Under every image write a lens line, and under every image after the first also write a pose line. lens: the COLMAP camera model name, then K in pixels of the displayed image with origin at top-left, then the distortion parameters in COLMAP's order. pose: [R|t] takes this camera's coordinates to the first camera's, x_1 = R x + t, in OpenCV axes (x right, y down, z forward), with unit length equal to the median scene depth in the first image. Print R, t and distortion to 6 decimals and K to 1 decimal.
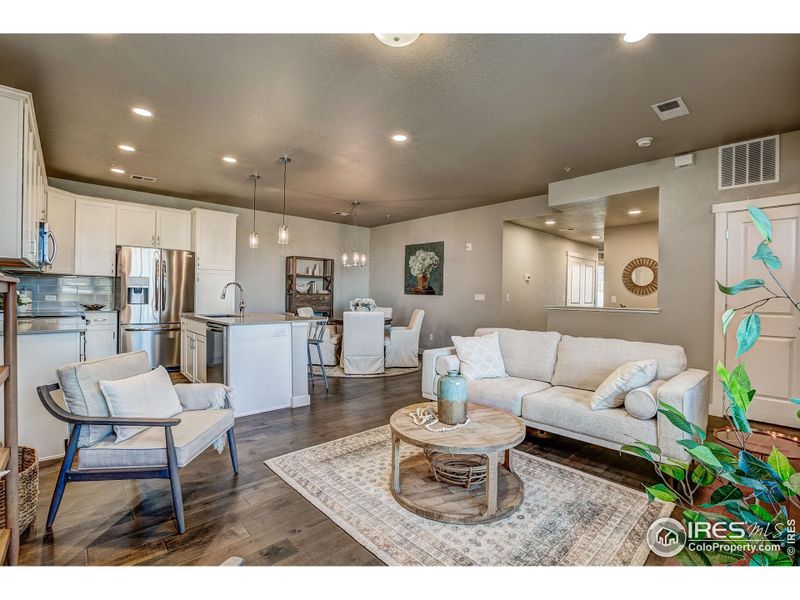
lens RADIAL K [[384.7, 0, 405.3], [0, 384.7, 297.5], [0, 0, 1]] dist [-0.031433, 0.011684]
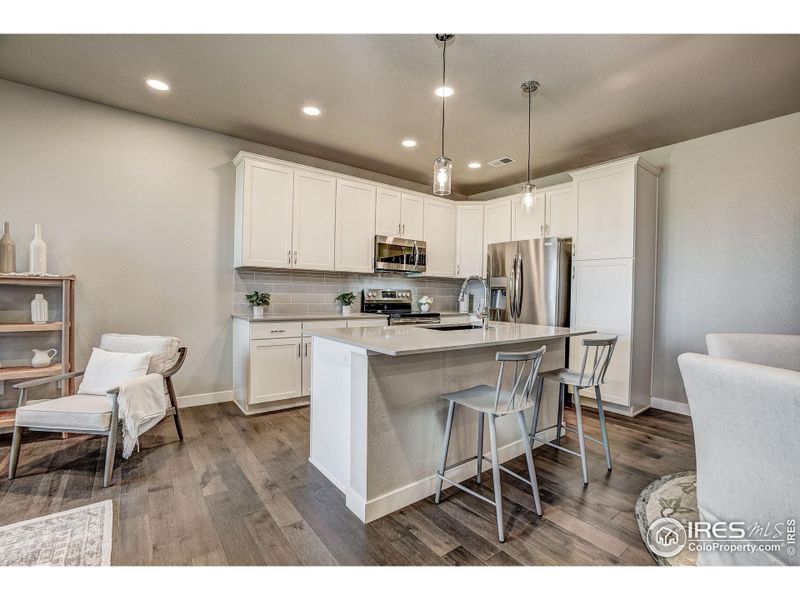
lens RADIAL K [[371.1, 0, 405.7], [0, 371.1, 298.4], [0, 0, 1]] dist [-0.029094, 0.002065]
pose [[-0.095108, -0.005489, -0.995452, 0.120320], [-0.029420, 0.999563, -0.002700, 0.003053], [0.995032, 0.029030, -0.095228, 0.669318]]
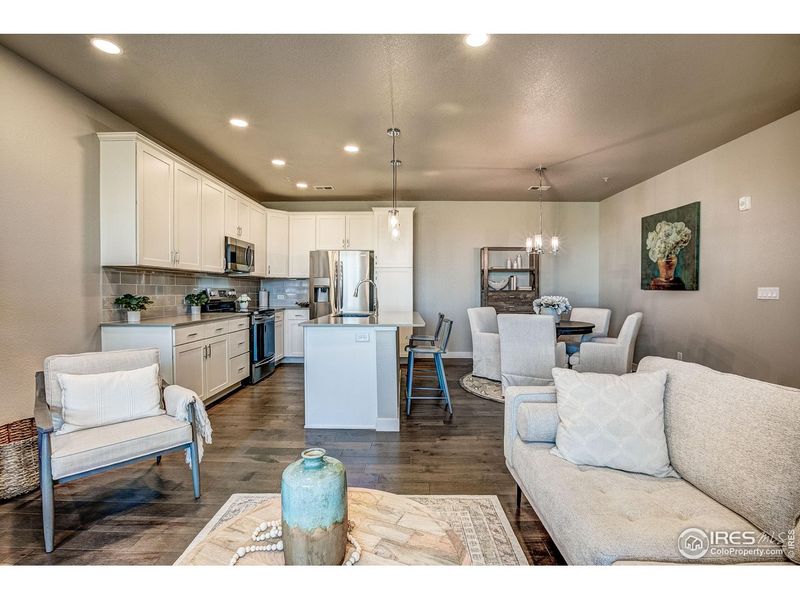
lens RADIAL K [[384.7, 0, 407.1], [0, 384.7, 296.0], [0, 0, 1]] dist [-0.031433, 0.011684]
pose [[0.731312, -0.005008, -0.682024, 0.184698], [0.004235, 0.999987, -0.002801, 0.002960], [0.682030, -0.000840, 0.731324, 0.271392]]
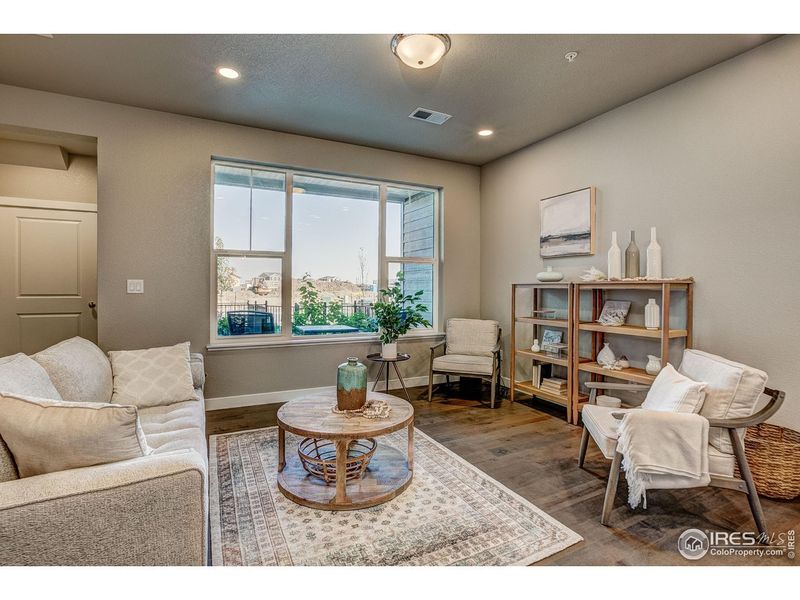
lens RADIAL K [[384.7, 0, 395.8], [0, 384.7, 285.7], [0, 0, 1]] dist [-0.031433, 0.011684]
pose [[-0.957236, -0.019922, 0.288620, -0.098477], [-0.018920, 0.999801, 0.006260, -0.002590], [-0.288687, 0.000532, -0.957423, 0.699690]]
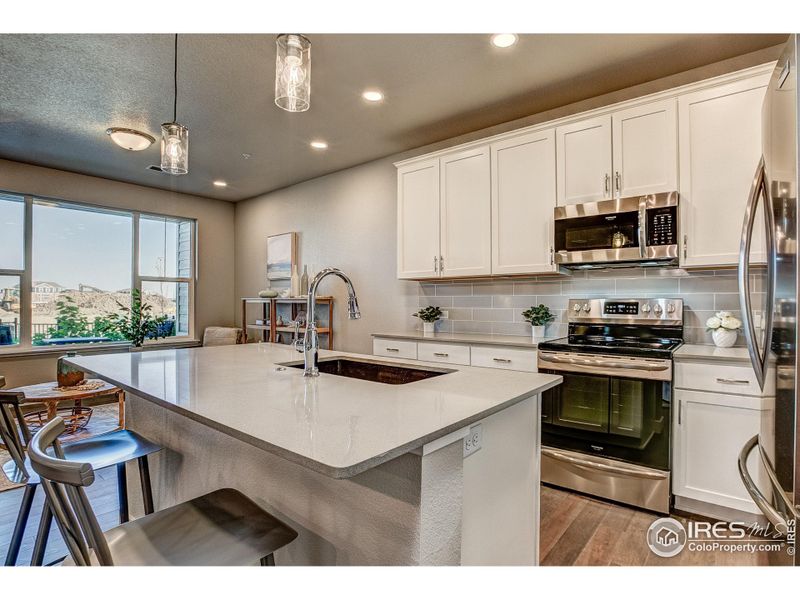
lens RADIAL K [[405.7, 0, 405.7], [0, 405.7, 297.7], [0, 0, 1]] dist [-0.039486, 0.013316]
pose [[-0.989629, -0.023530, -0.141707, -0.311823], [-0.022117, 0.999689, -0.011539, -0.006660], [0.141934, -0.008285, -0.989841, 0.941852]]
